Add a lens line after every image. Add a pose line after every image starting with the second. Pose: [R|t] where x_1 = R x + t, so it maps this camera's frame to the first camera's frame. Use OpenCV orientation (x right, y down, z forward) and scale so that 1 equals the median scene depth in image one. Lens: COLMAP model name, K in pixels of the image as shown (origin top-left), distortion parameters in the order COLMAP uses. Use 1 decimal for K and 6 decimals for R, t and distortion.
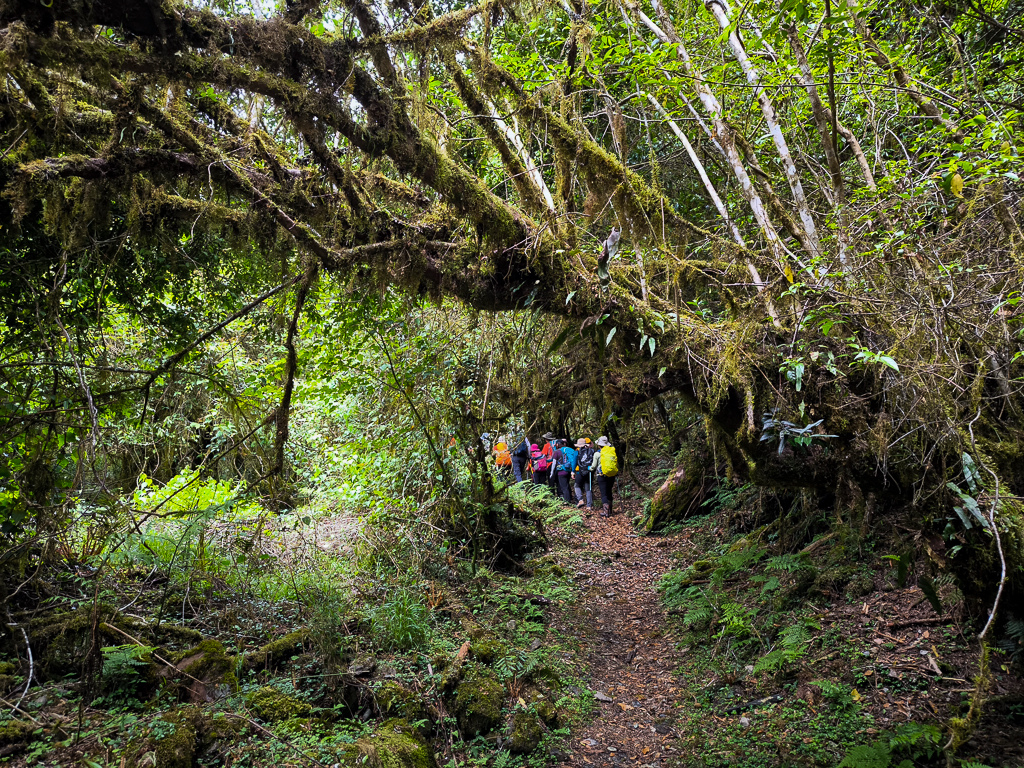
lens RADIAL K [[713.3, 0, 512.1], [0, 713.3, 382.6], [0, 0, 1]] dist [0.052436, -0.033616]
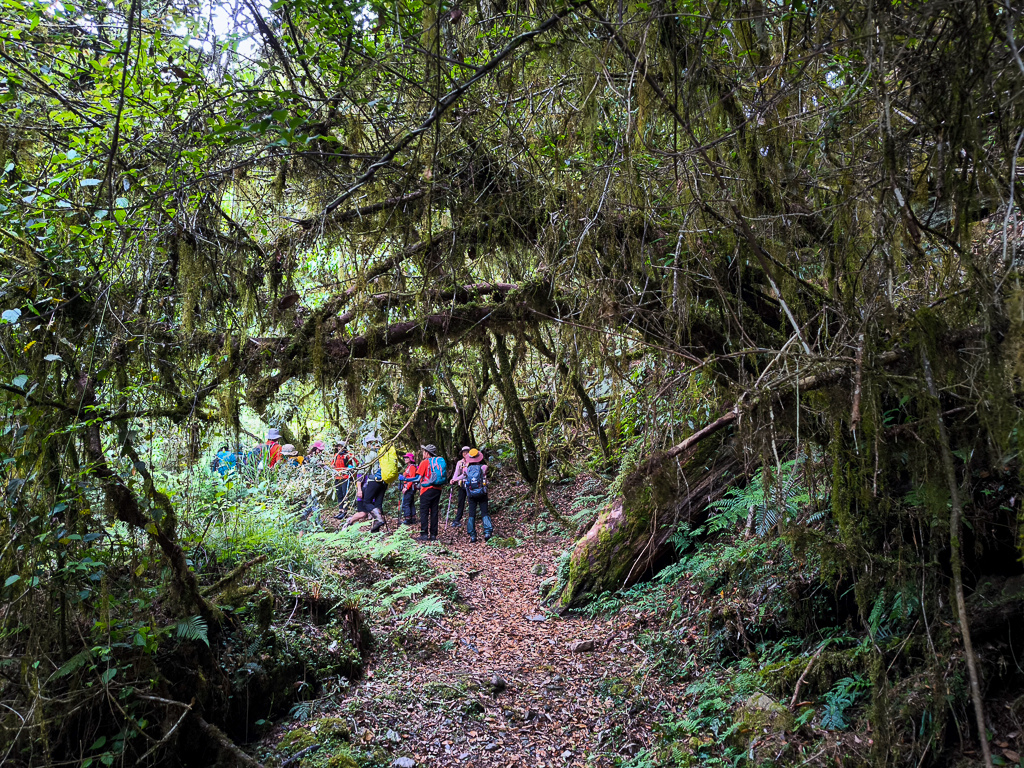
lens RADIAL K [[713.3, 0, 512.3], [0, 713.3, 386.2], [0, 0, 1]] dist [0.052436, -0.033616]
pose [[0.995352, 0.020932, 0.094000, 0.085876], [-0.020758, 0.999781, -0.002837, 0.022292], [-0.094039, 0.000872, 0.995568, 0.400933]]
